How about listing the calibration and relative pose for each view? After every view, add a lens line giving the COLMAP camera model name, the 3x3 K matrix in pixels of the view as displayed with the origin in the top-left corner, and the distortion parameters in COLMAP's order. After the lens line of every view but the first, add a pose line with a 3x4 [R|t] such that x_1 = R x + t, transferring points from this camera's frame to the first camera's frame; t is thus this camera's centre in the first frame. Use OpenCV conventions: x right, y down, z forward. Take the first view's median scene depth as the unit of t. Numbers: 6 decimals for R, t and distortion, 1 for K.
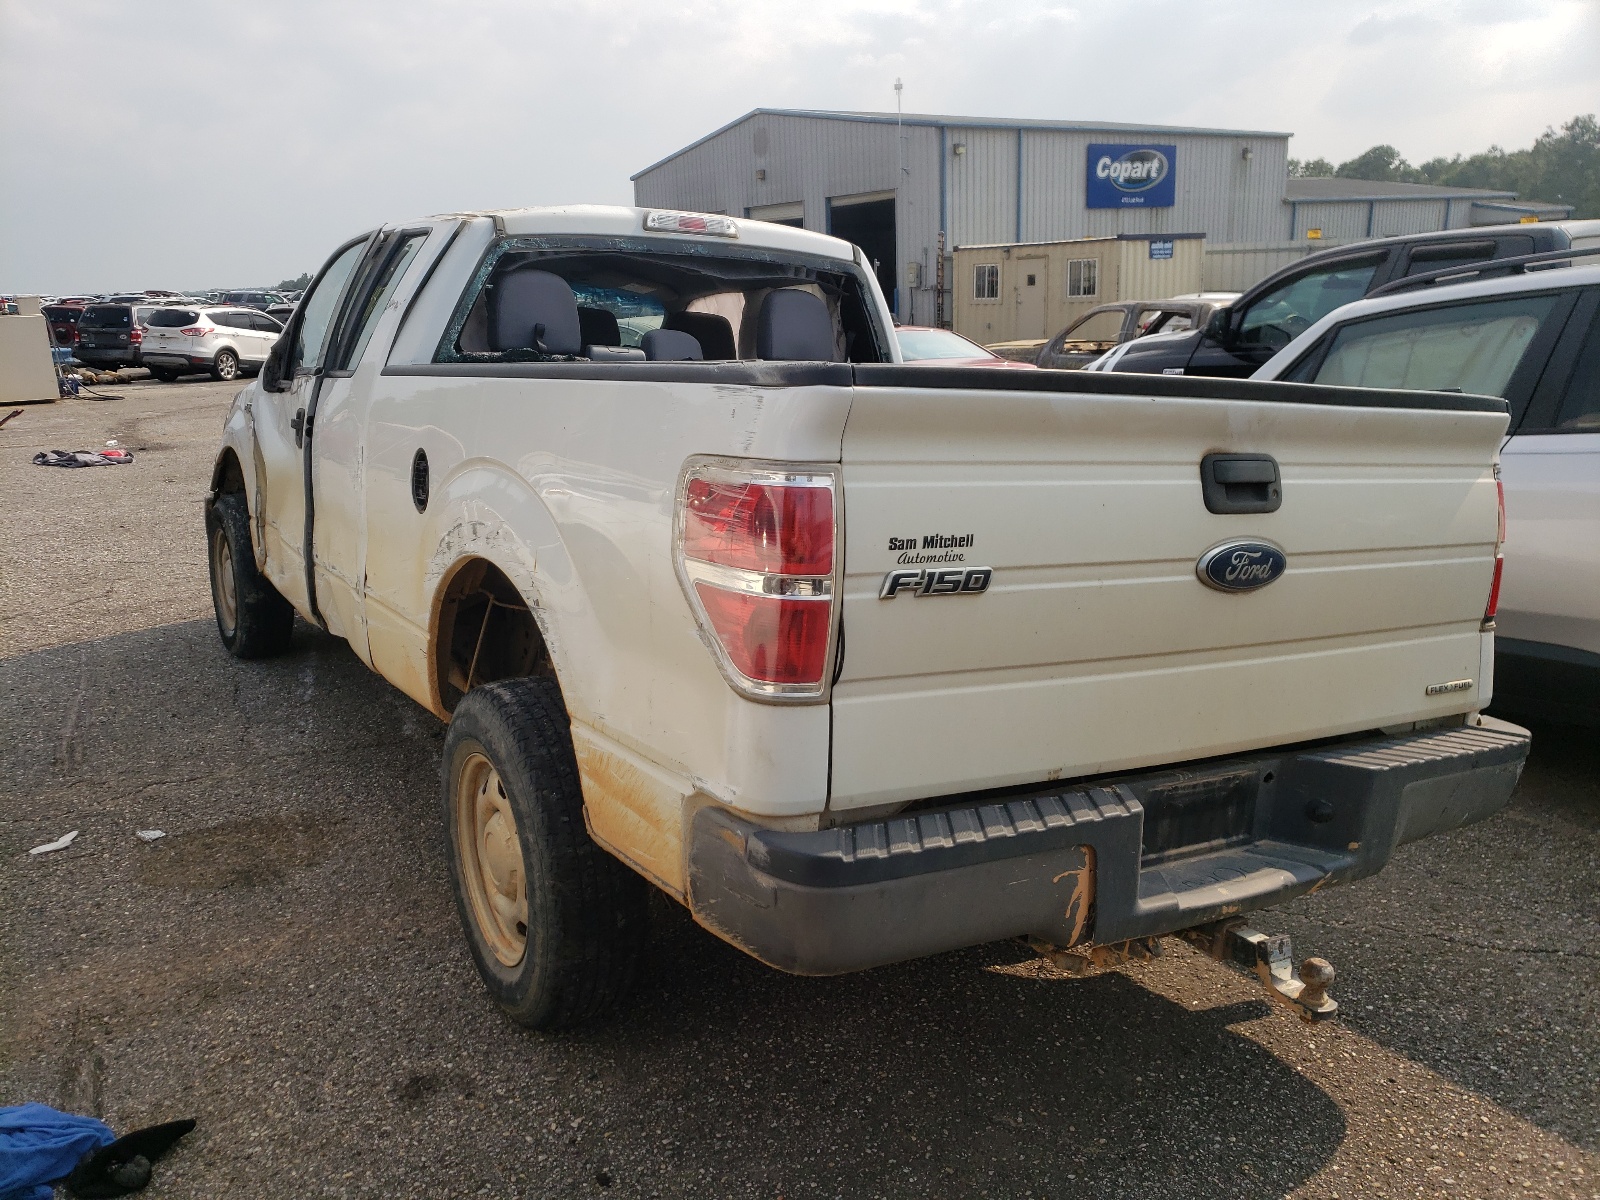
lens RADIAL K [[1197.4, 0, 787.9], [0, 1197.4, 604.4], [0, 0, 1]] dist [0.036396, -0.000543]
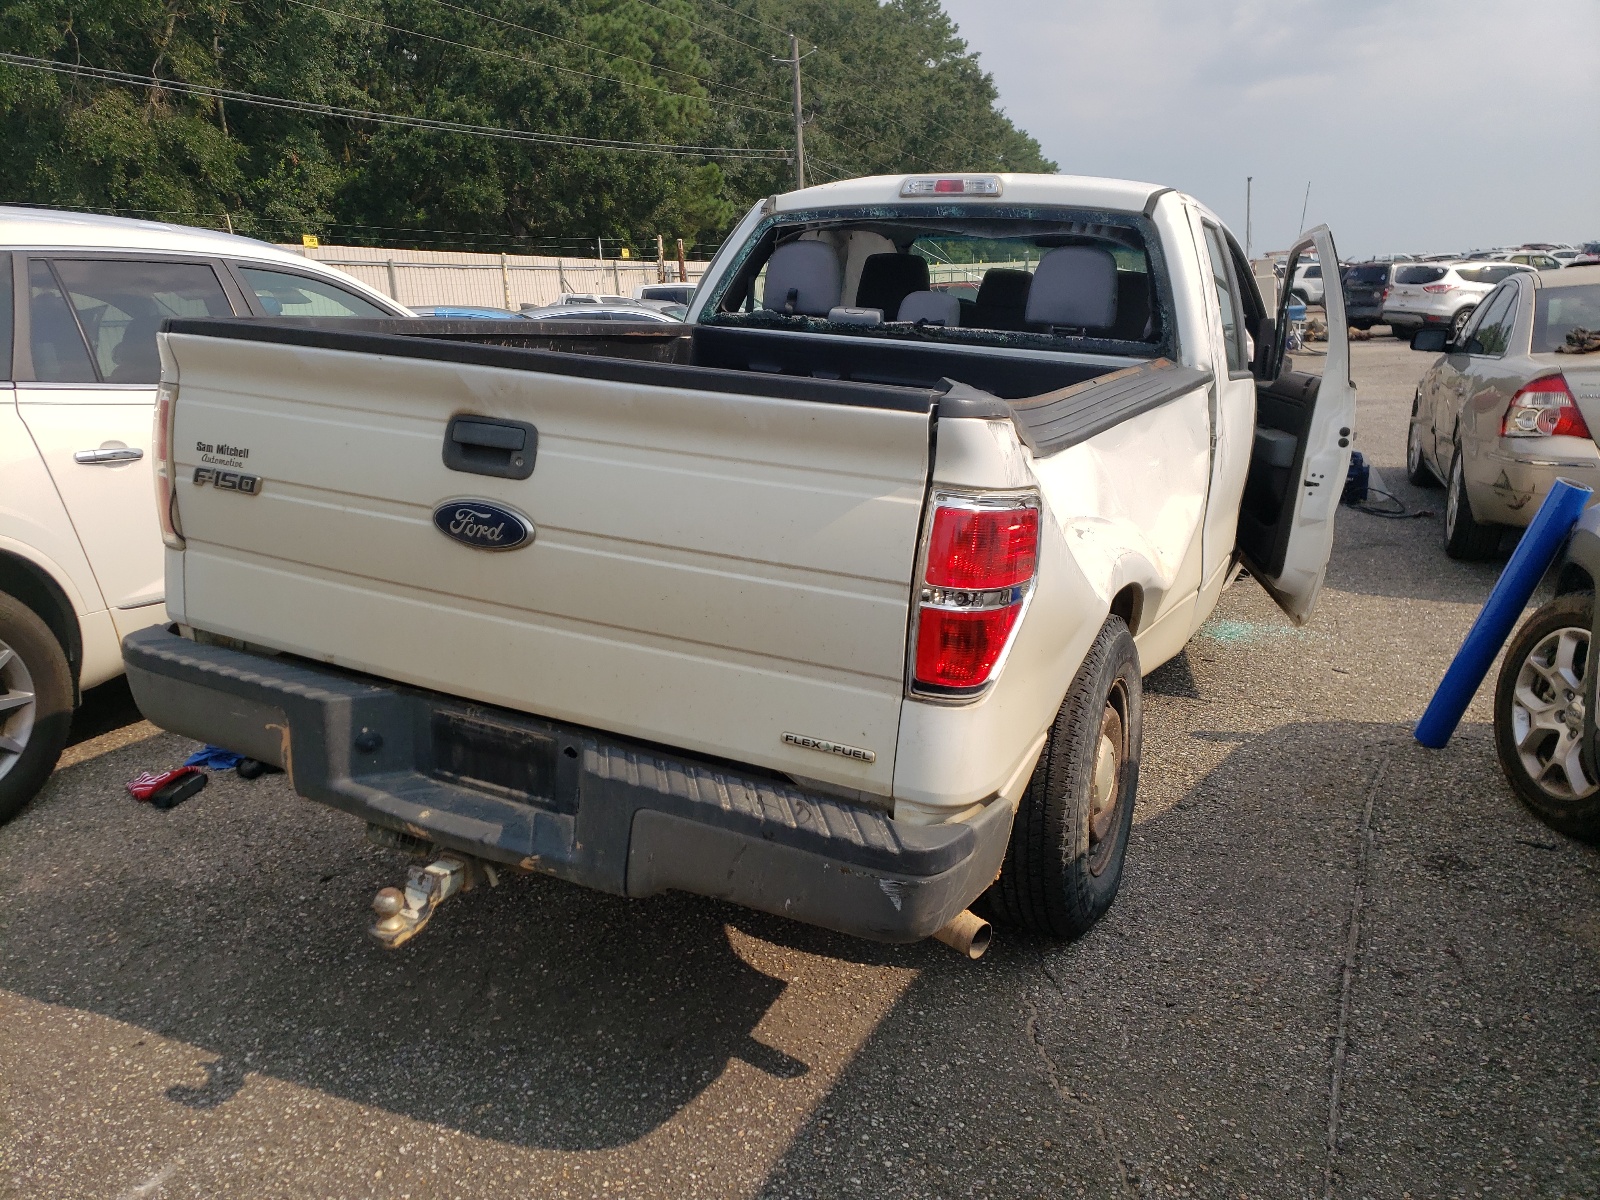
lens RADIAL K [[1197.4, 0, 784.7], [0, 1197.4, 599.1], [0, 0, 1]] dist [0.036396, -0.000543]
pose [[0.570270, 0.204877, -0.795499, 1.335460], [-0.181629, 0.975879, 0.121129, -0.139320], [0.801127, 0.075409, 0.593725, 0.581339]]
